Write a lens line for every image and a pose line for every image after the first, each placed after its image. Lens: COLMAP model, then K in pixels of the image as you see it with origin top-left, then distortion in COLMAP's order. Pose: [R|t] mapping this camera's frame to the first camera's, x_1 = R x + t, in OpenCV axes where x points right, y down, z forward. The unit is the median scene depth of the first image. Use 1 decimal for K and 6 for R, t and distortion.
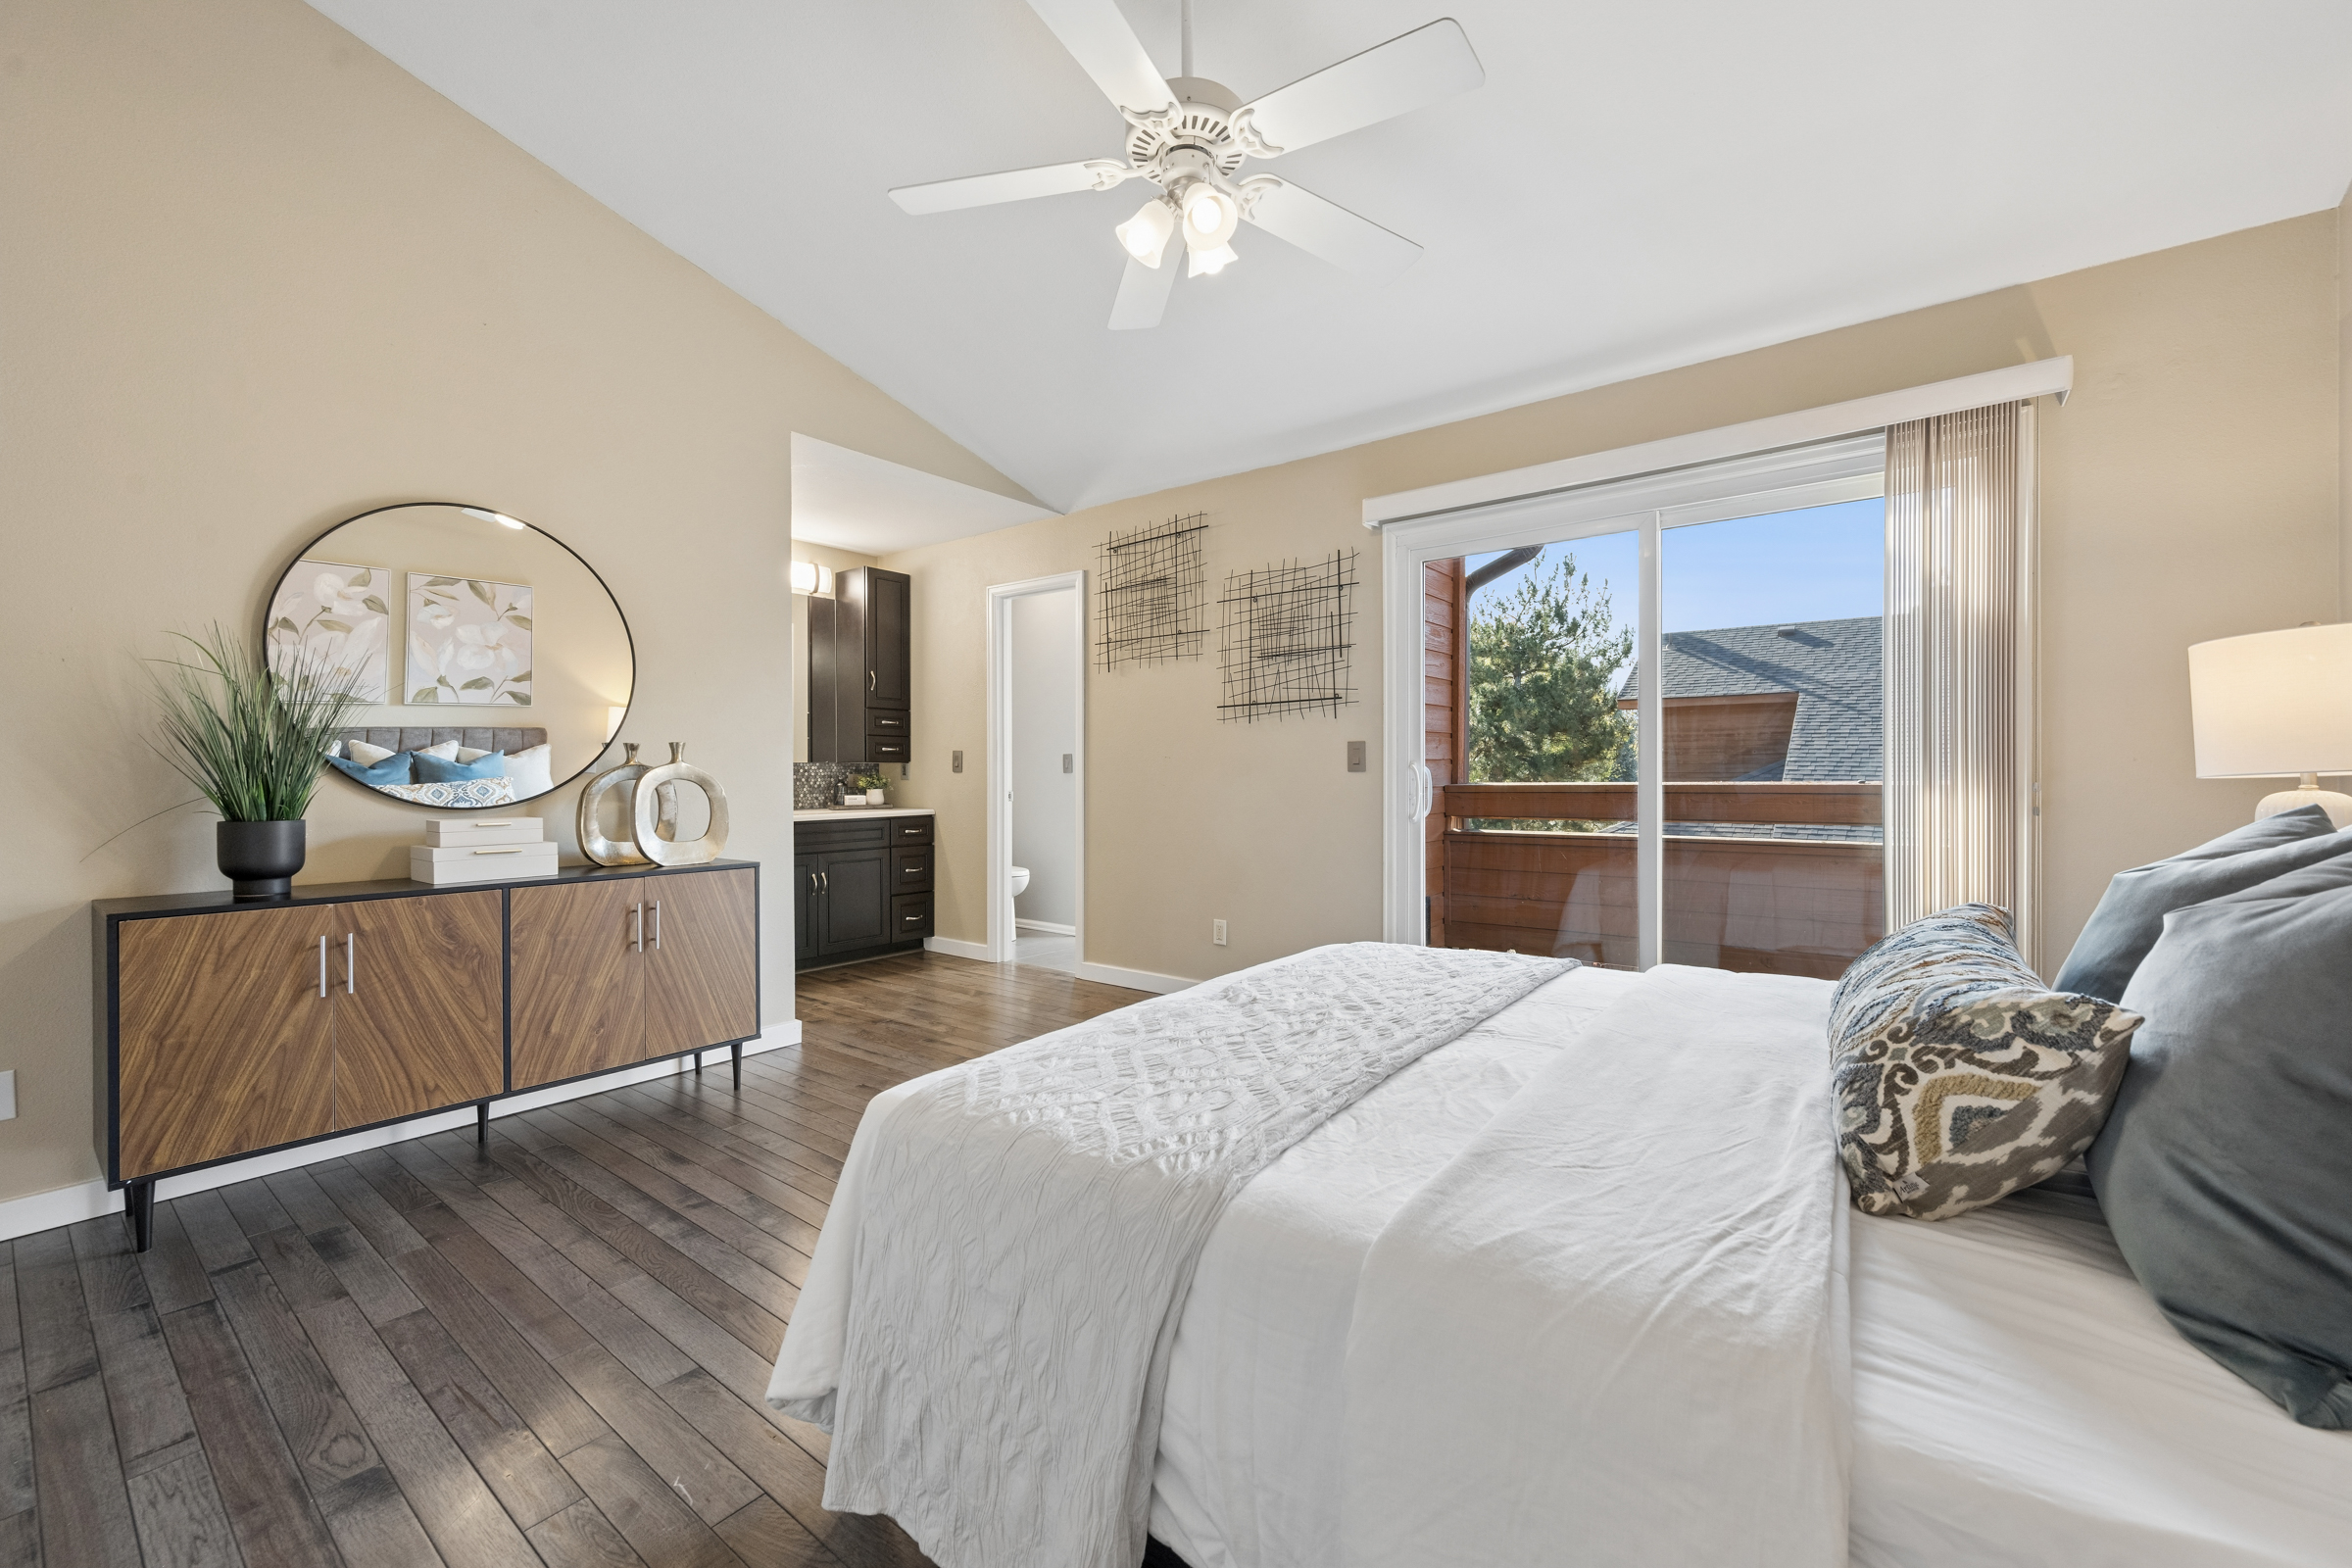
lens RADIAL K [[927.9, 0, 1170.4], [0, 927.9, 773.5], [0, 0, 1]] dist [-0.000904, 0.000085]
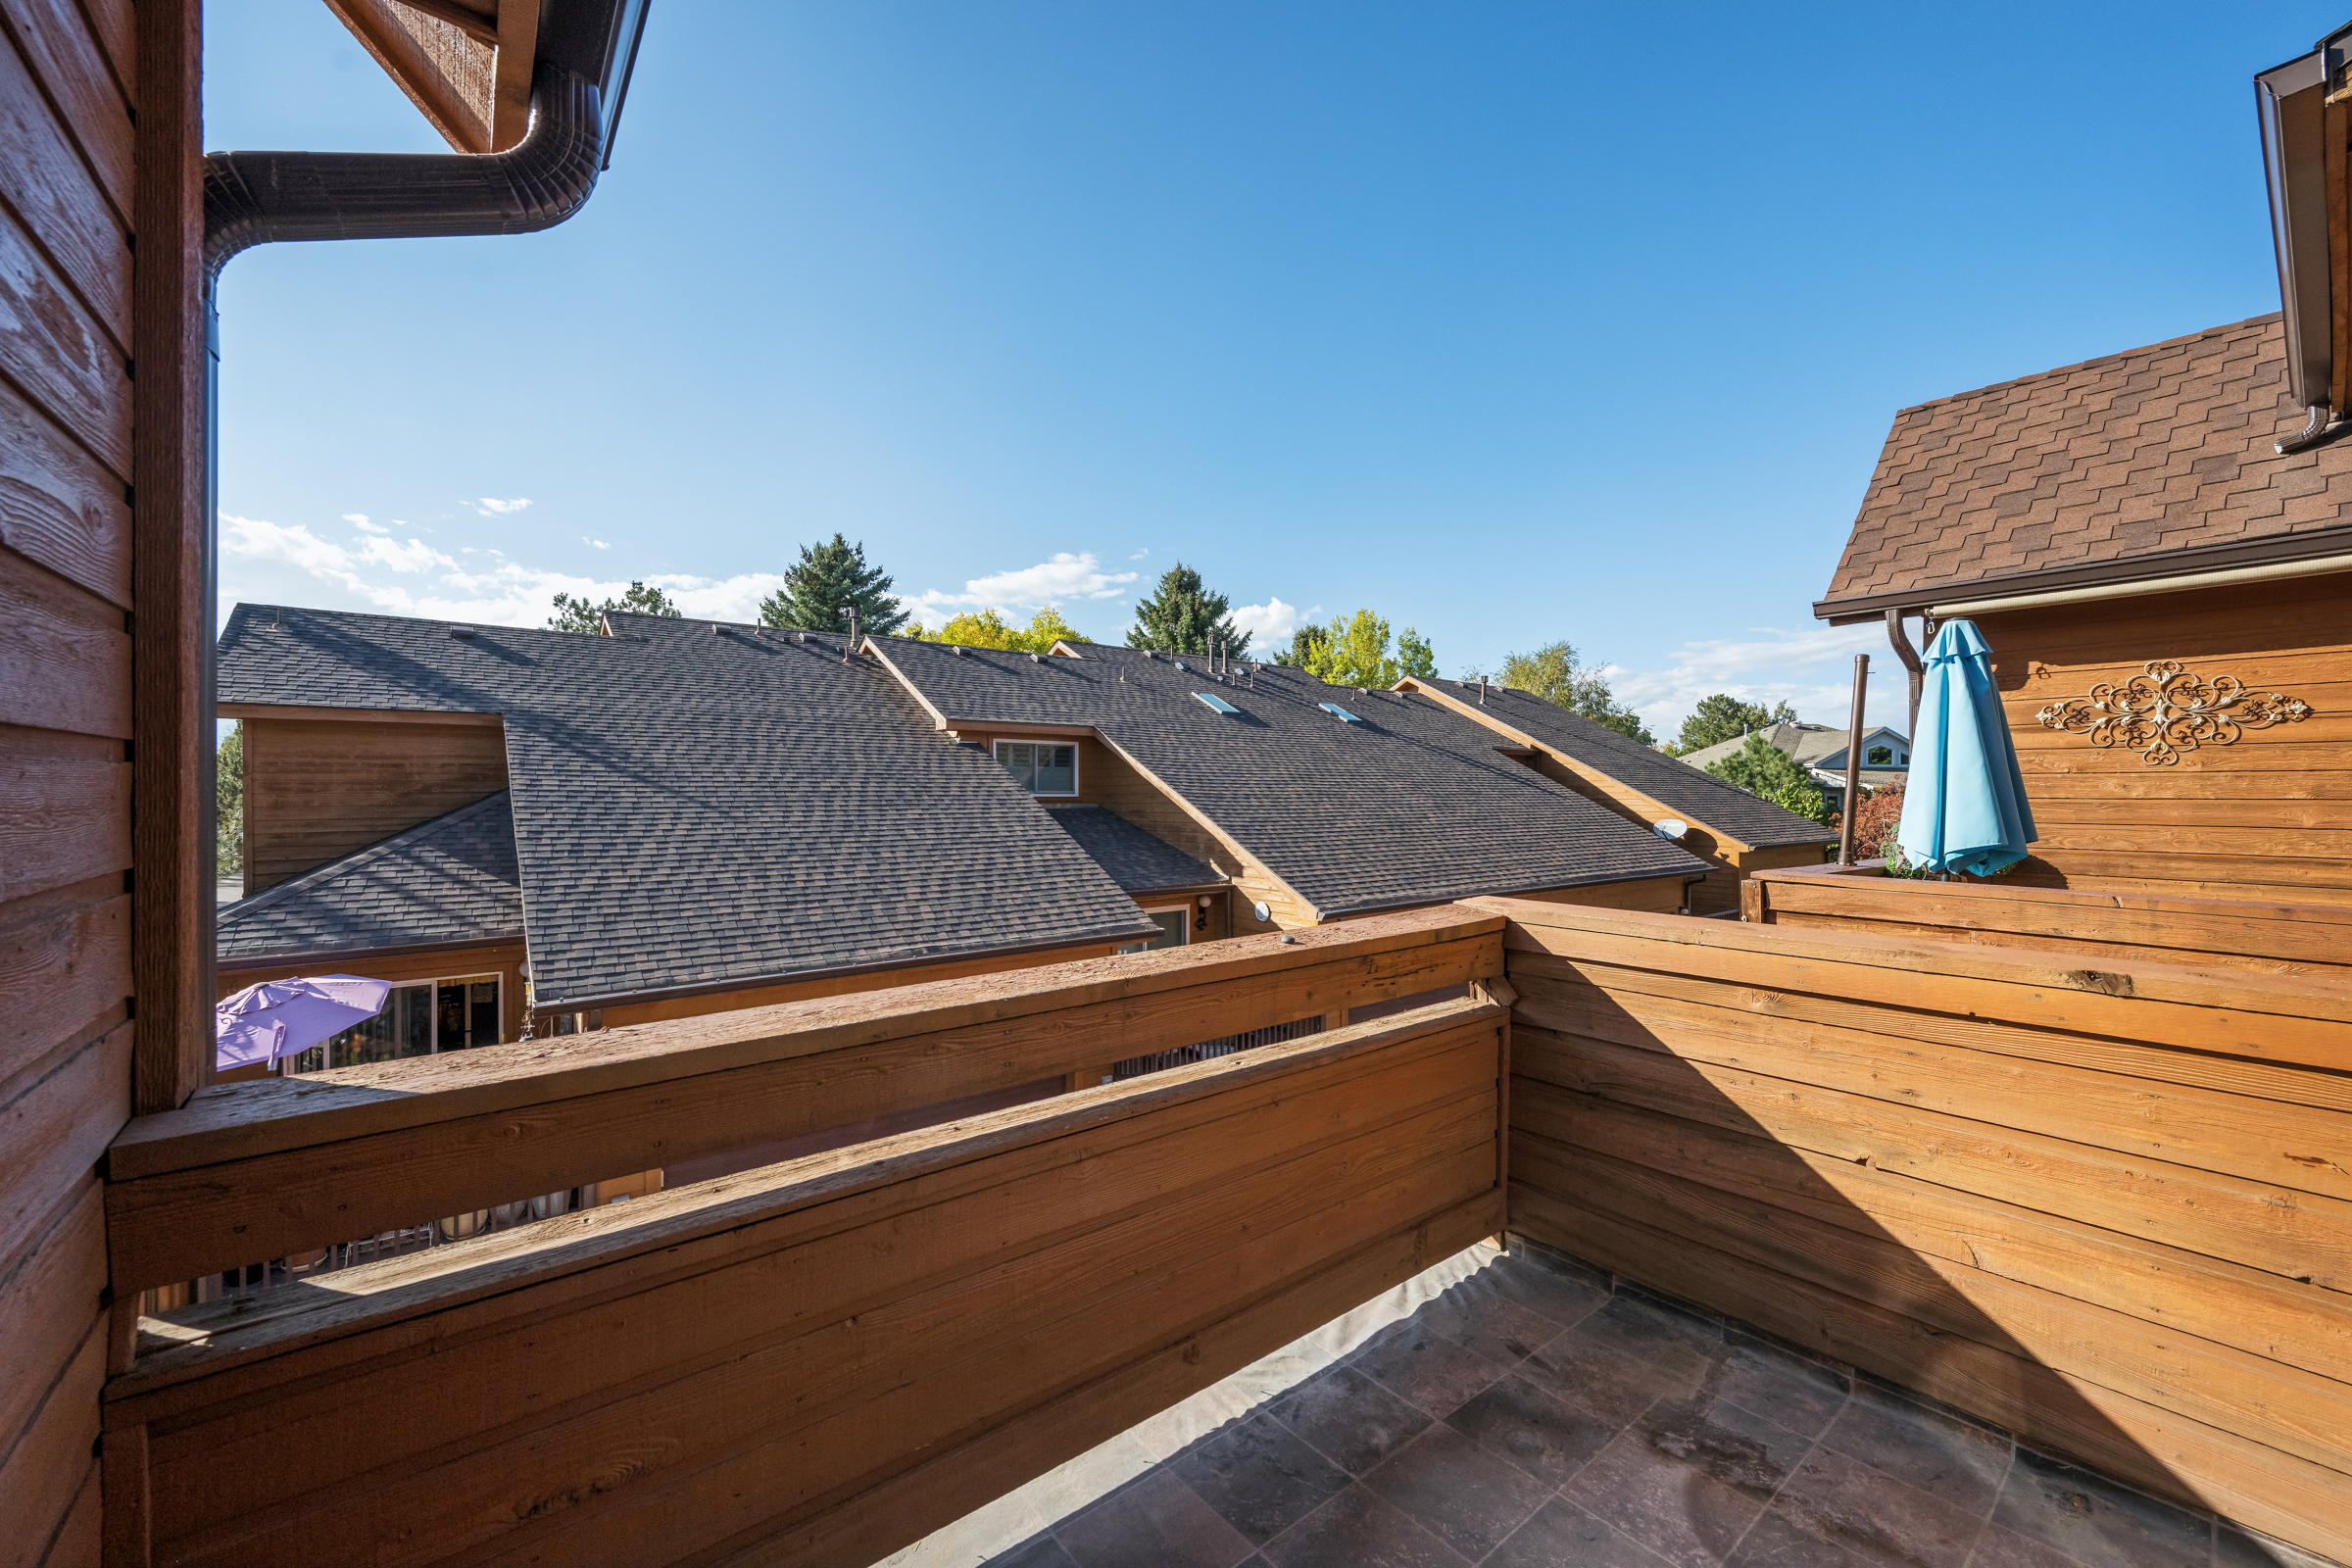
lens RADIAL K [[927.9, 0, 1178.0], [0, 927.9, 787.9], [0, 0, 1]] dist [-0.000904, 0.000085]
pose [[0.260689, -0.002197, 0.965420, 0.064386], [0.002677, 0.999995, 0.001553, -0.023084], [-0.965419, 0.002180, 0.260694, 0.224003]]
